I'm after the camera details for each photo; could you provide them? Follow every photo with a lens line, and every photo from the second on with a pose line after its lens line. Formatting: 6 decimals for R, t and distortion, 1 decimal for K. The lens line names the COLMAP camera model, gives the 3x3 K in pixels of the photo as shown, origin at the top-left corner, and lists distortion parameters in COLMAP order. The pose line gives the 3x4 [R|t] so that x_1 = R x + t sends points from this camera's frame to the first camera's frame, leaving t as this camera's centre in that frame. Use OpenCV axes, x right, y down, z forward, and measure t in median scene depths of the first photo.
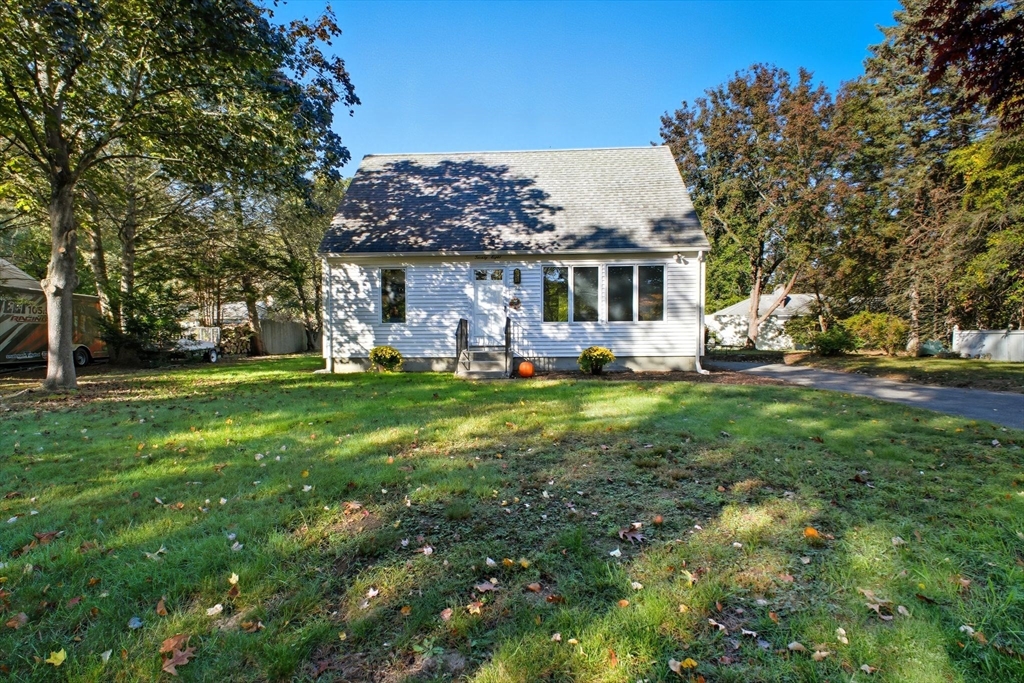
lens RADIAL K [[475.4, 0, 504.8], [0, 475.4, 335.7], [0, 0, 1]] dist [-0.001182, -0.000884]
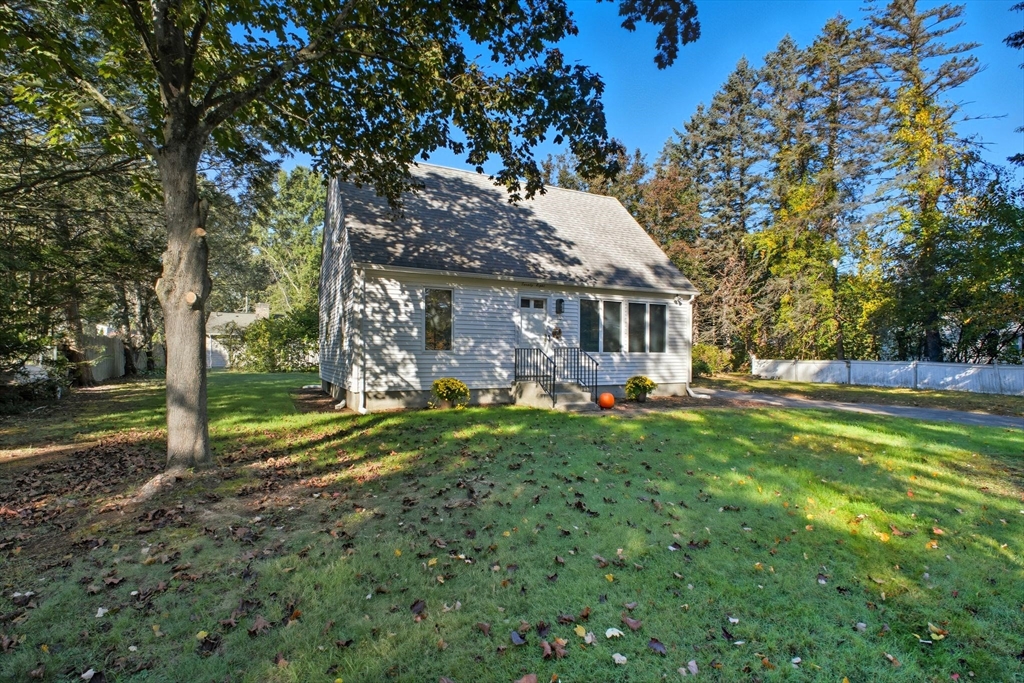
lens RADIAL K [[475.4, 0, 504.8], [0, 475.4, 335.7], [0, 0, 1]] dist [-0.001182, -0.000884]
pose [[0.877801, 0.029979, 0.478087, -0.546254], [-0.011025, 0.999040, -0.042403, -0.018854], [-0.478899, 0.031951, 0.877288, 0.170971]]
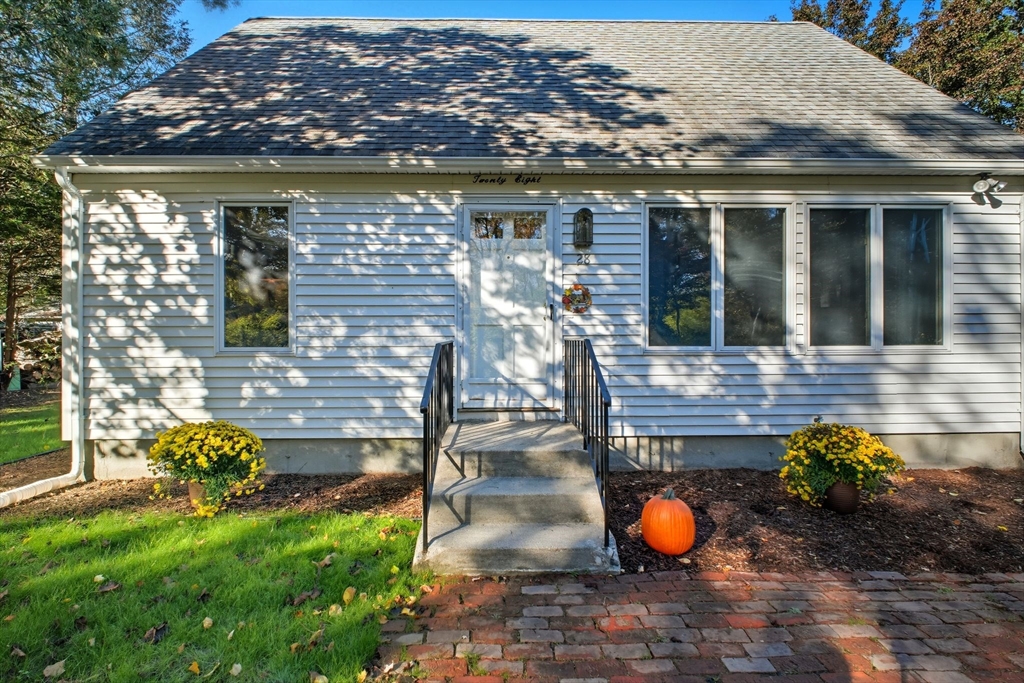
lens RADIAL K [[475.4, 0, 504.8], [0, 475.4, 335.7], [0, 0, 1]] dist [-0.001182, -0.000884]
pose [[0.997888, 0.003169, 0.064886, -0.062737], [-0.002558, 0.999952, -0.009491, -0.034617], [-0.064913, 0.009305, 0.997848, 0.608044]]
